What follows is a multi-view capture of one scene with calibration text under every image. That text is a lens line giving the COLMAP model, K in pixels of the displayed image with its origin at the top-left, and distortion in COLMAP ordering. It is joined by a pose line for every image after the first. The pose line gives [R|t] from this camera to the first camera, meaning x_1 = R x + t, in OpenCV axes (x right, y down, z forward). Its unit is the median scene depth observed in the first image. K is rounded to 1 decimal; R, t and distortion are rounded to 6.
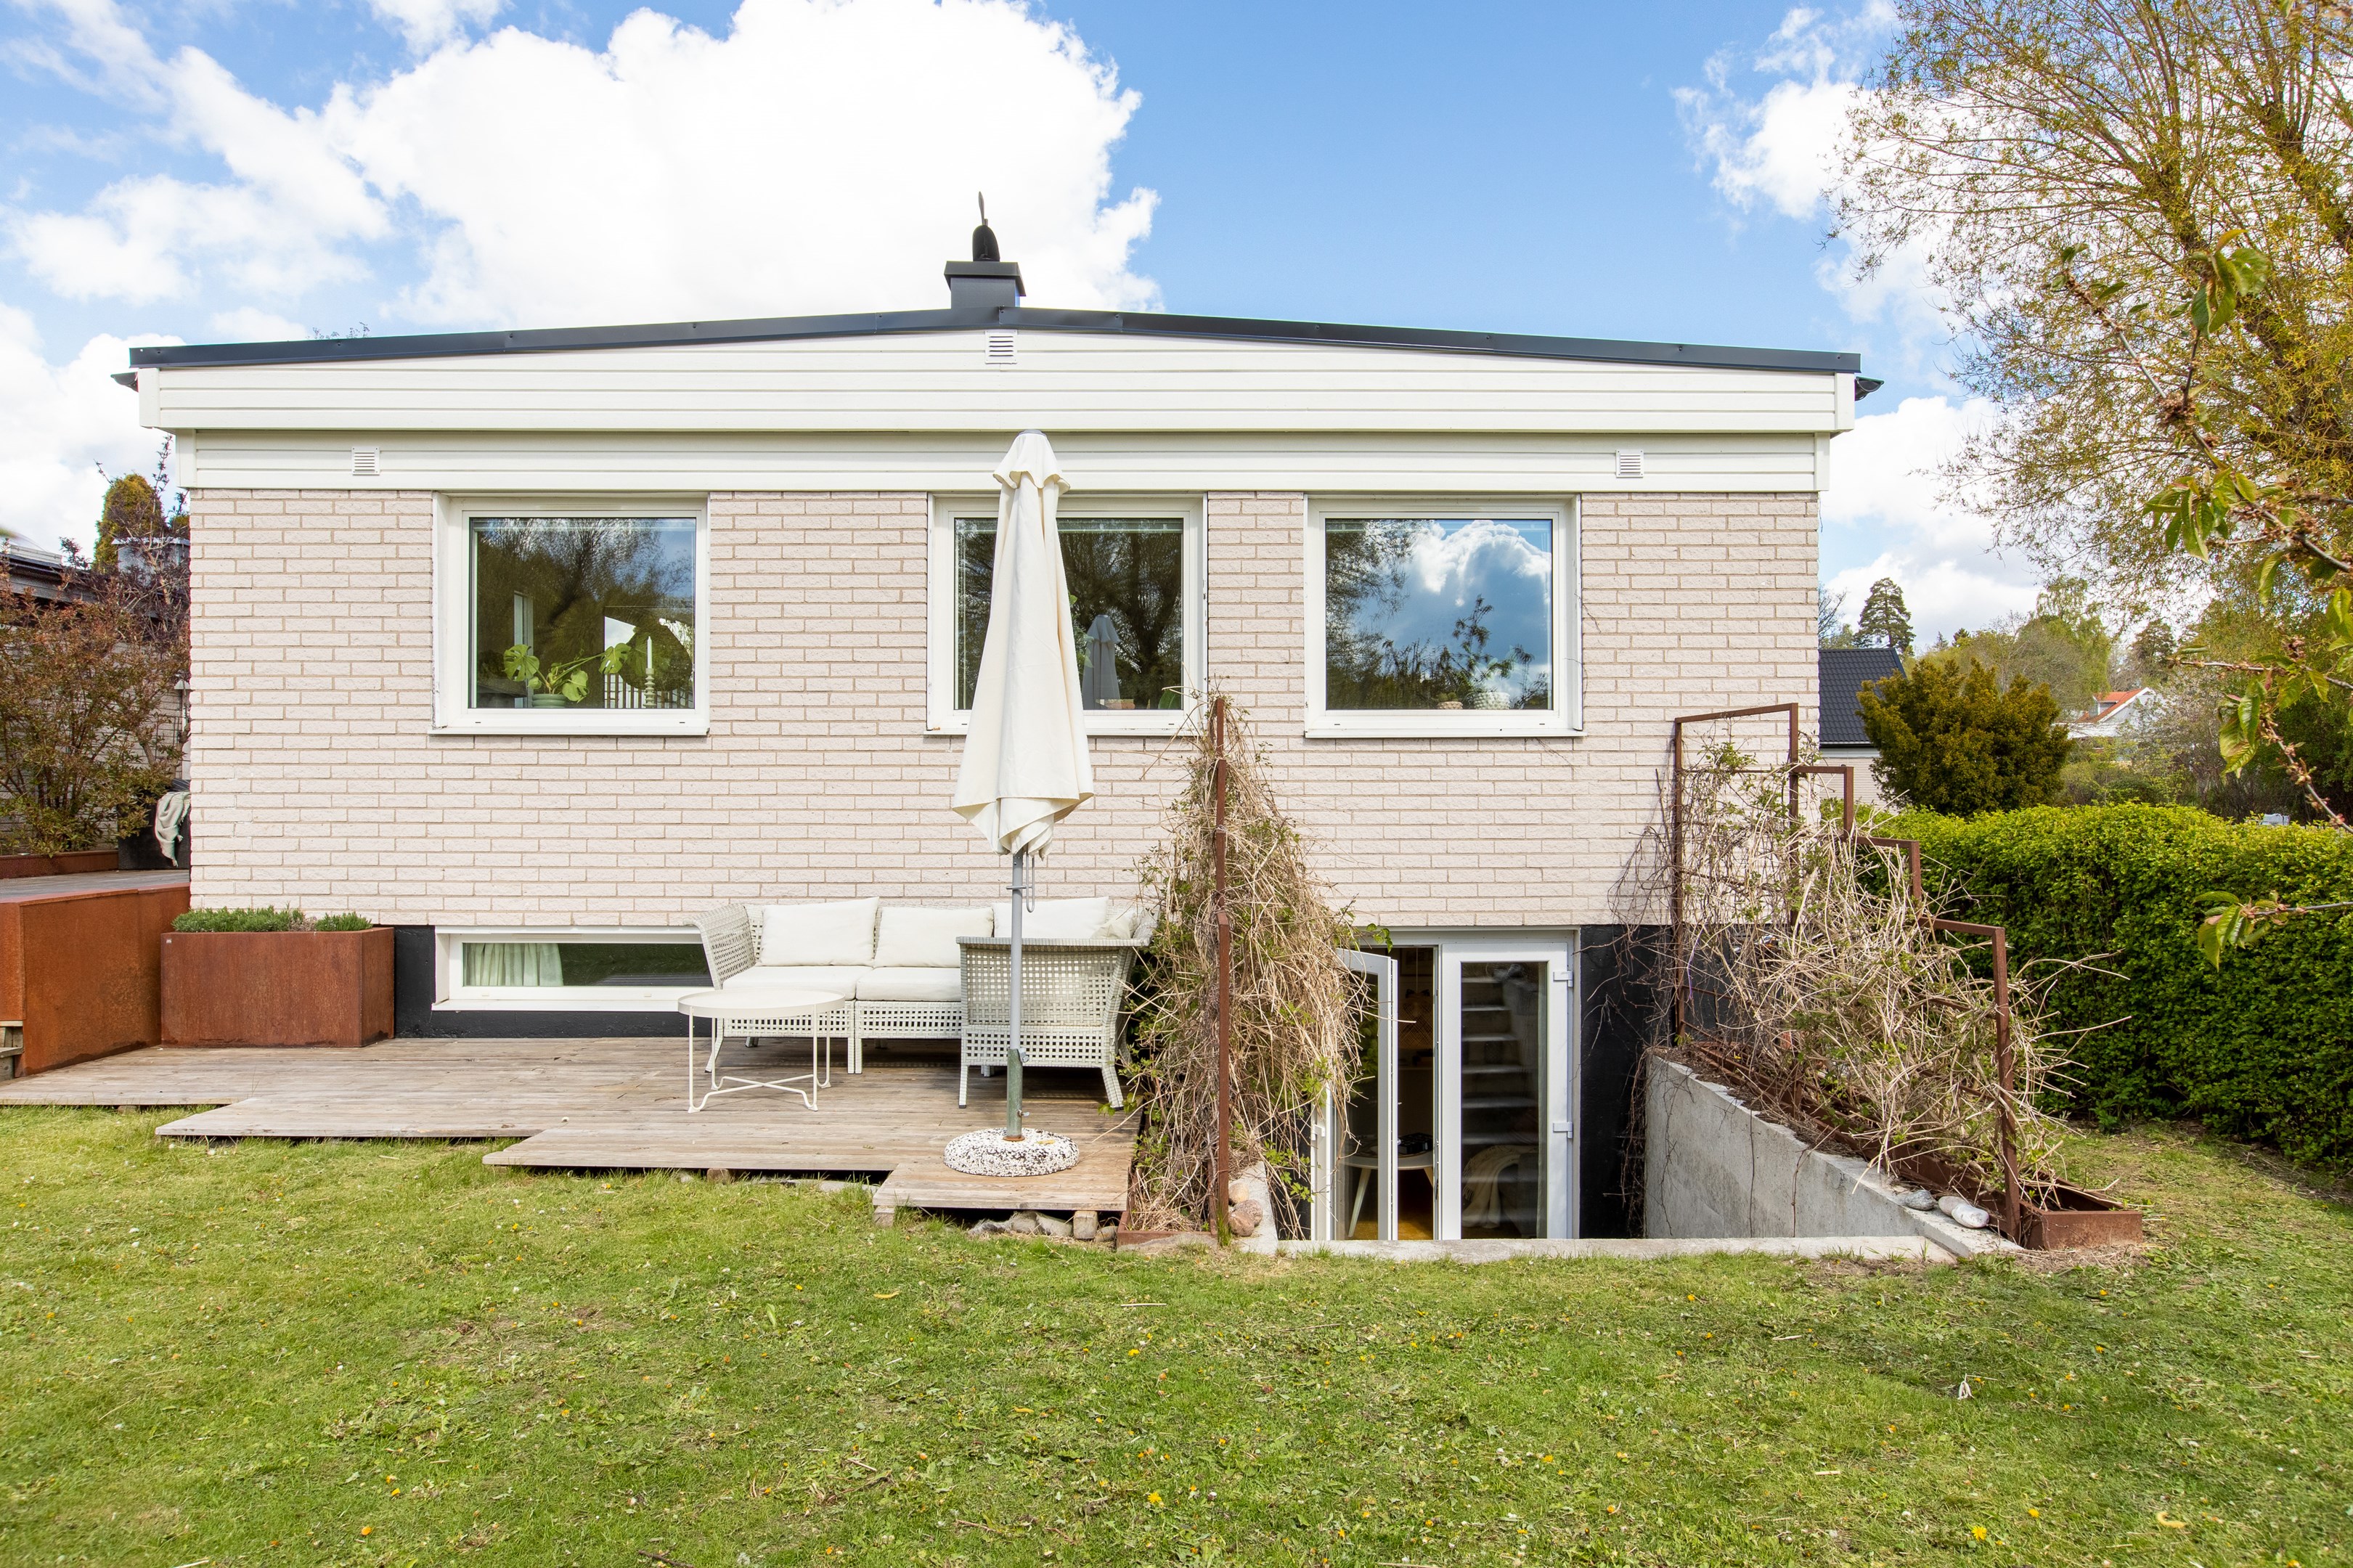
lens RADIAL K [[1494.6, 0, 1174.5], [0, 1494.6, 788.4], [0, 0, 1]] dist [0.031959, 0.001552]
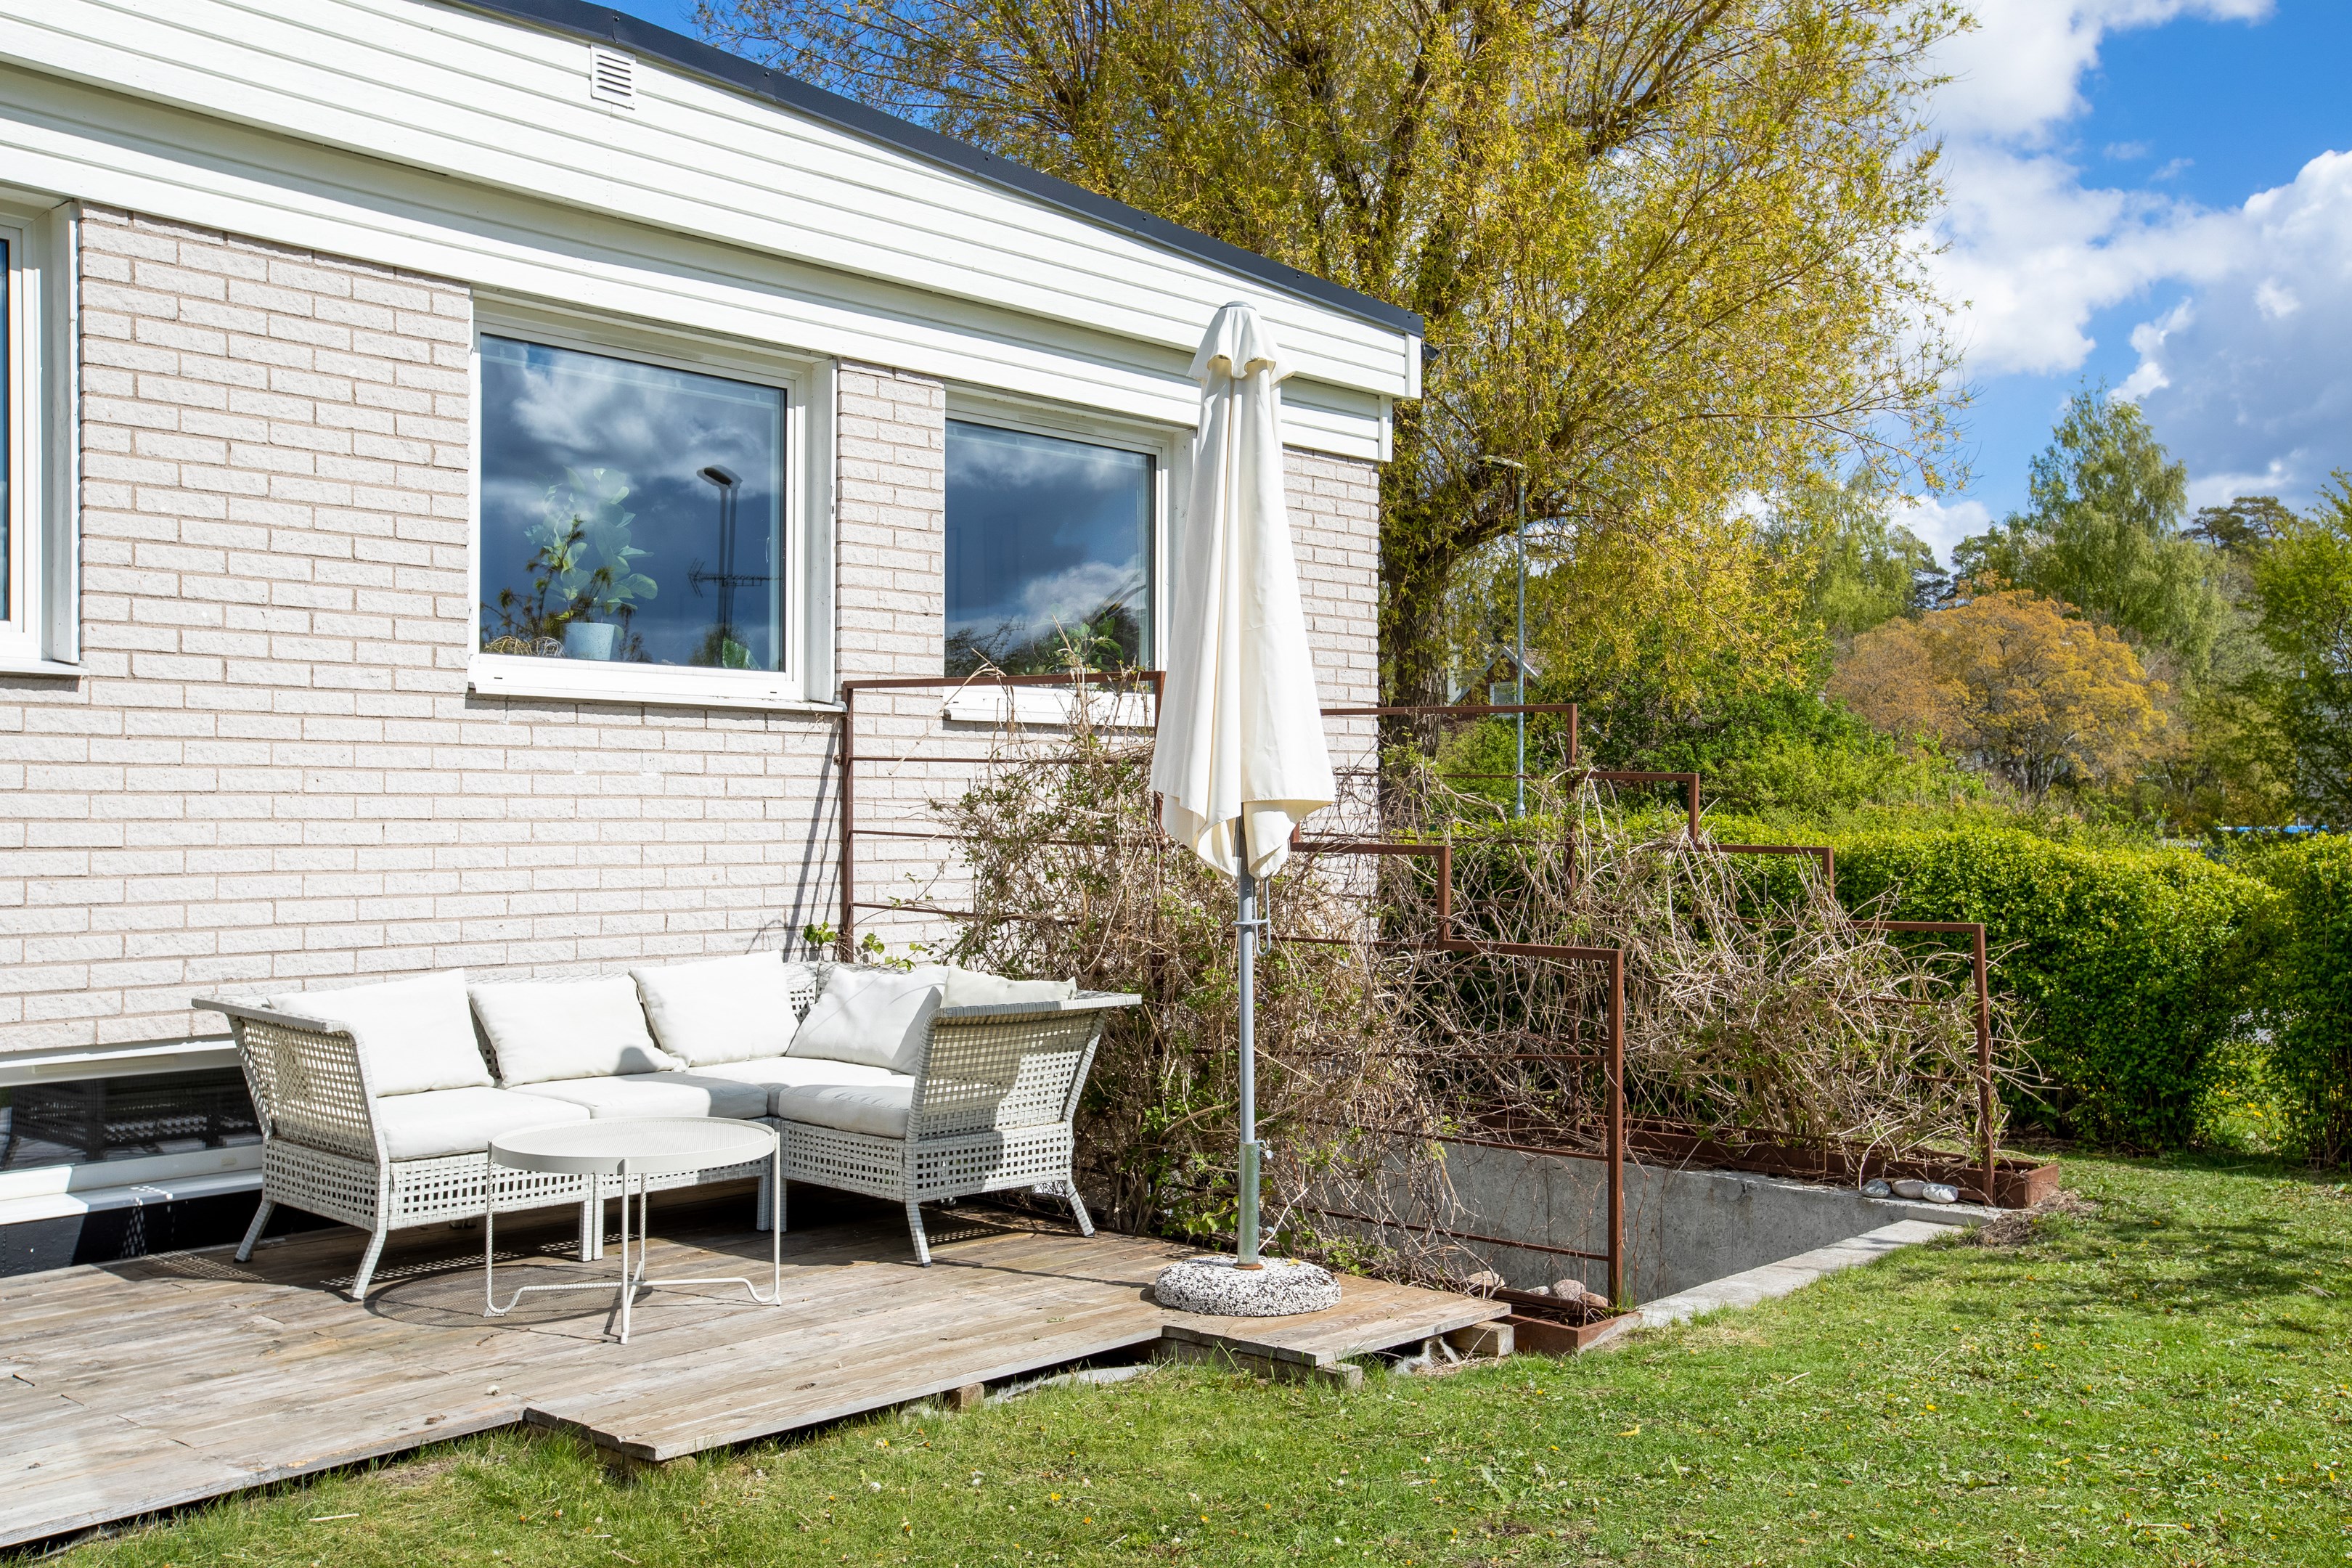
lens RADIAL K [[2255.5, 0, 1179.1], [0, 2255.5, 782.7], [0, 0, 1]] dist [0.069175, 0.000000]
pose [[0.643199, 0.011122, 0.765619, -0.674607], [-0.019542, 0.999807, 0.001892, -0.007611], [-0.765450, -0.016179, 0.643292, 0.202159]]
